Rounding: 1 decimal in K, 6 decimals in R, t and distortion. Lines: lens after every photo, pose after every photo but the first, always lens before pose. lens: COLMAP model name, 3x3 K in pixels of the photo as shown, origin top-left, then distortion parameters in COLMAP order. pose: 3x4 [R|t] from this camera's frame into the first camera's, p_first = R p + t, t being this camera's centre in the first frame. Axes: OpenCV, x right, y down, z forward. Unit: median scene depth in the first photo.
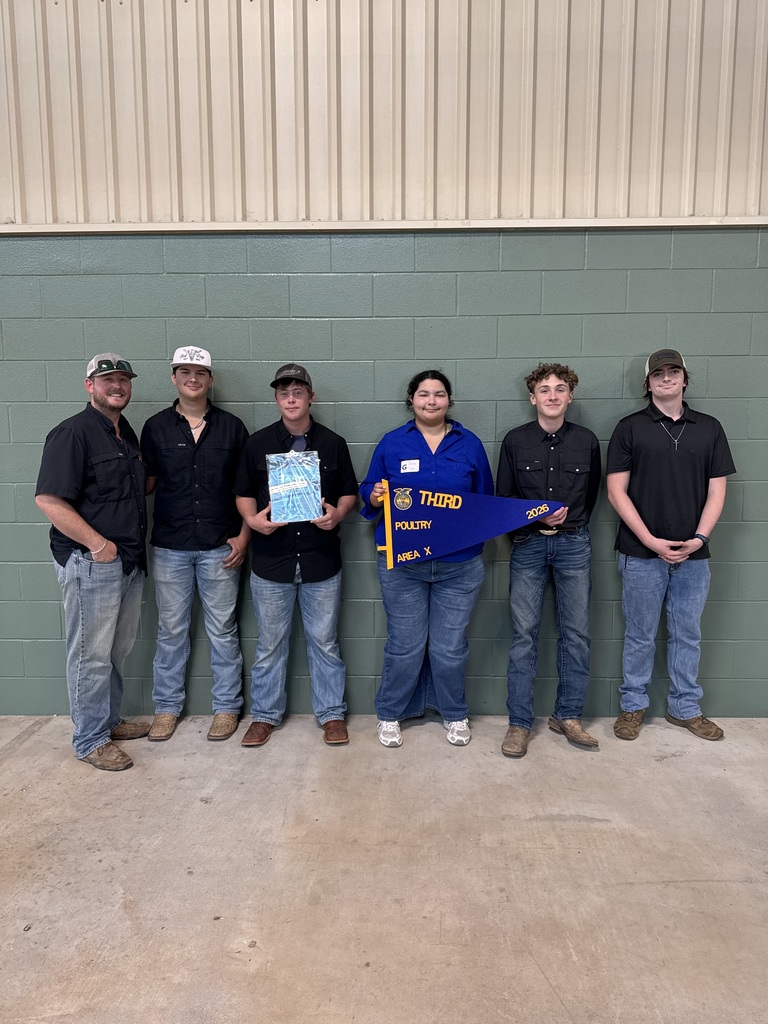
lens RADIAL K [[714.3, 0, 388.6], [0, 714.3, 513.2], [0, 0, 1]] dist [0.001754, -0.009937]
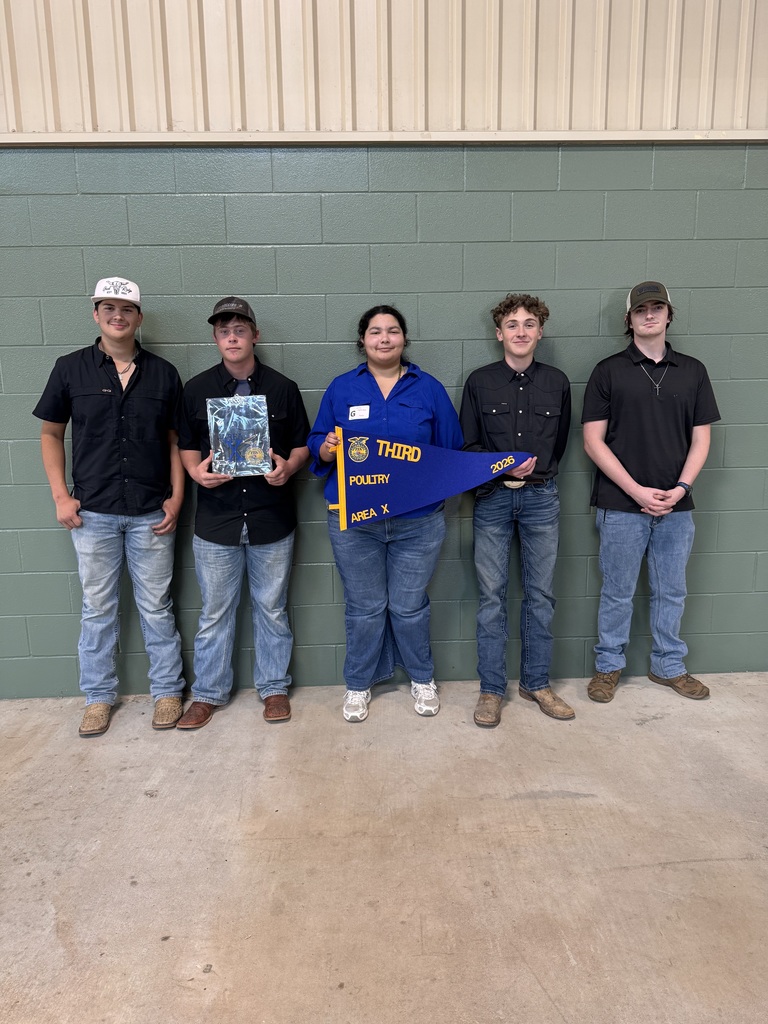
lens RADIAL K [[715.6, 0, 384.0], [0, 715.6, 512.0], [0, 0, 1]] dist [0.004095, -0.011818]
pose [[0.997662, -0.025178, 0.063529, -0.013476], [0.021031, 0.997656, 0.065117, -0.001948], [-0.065020, -0.063629, 0.995853, 0.117687]]
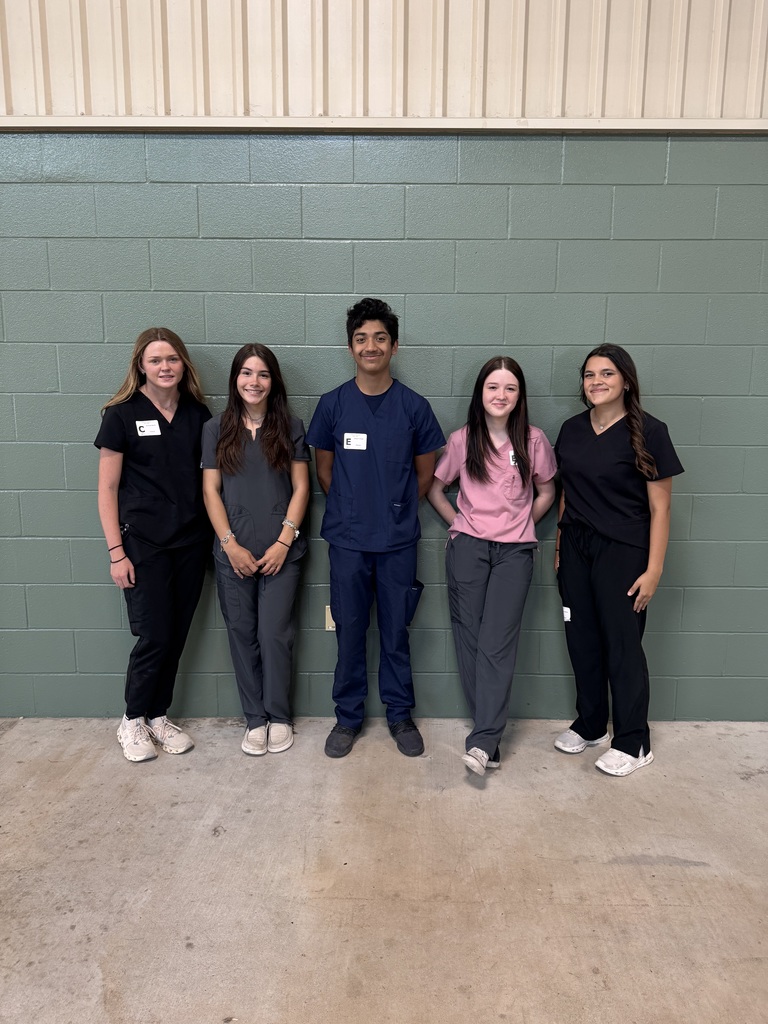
lens RADIAL K [[716.5, 0, 383.4], [0, 716.5, 513.6], [0, 0, 1]] dist [0.001383, -0.003944]
pose [[0.999835, 0.005994, 0.017134, -0.074059], [-0.006786, 0.998893, 0.046558, -0.001518], [-0.016836, -0.046667, 0.998769, 0.214361]]
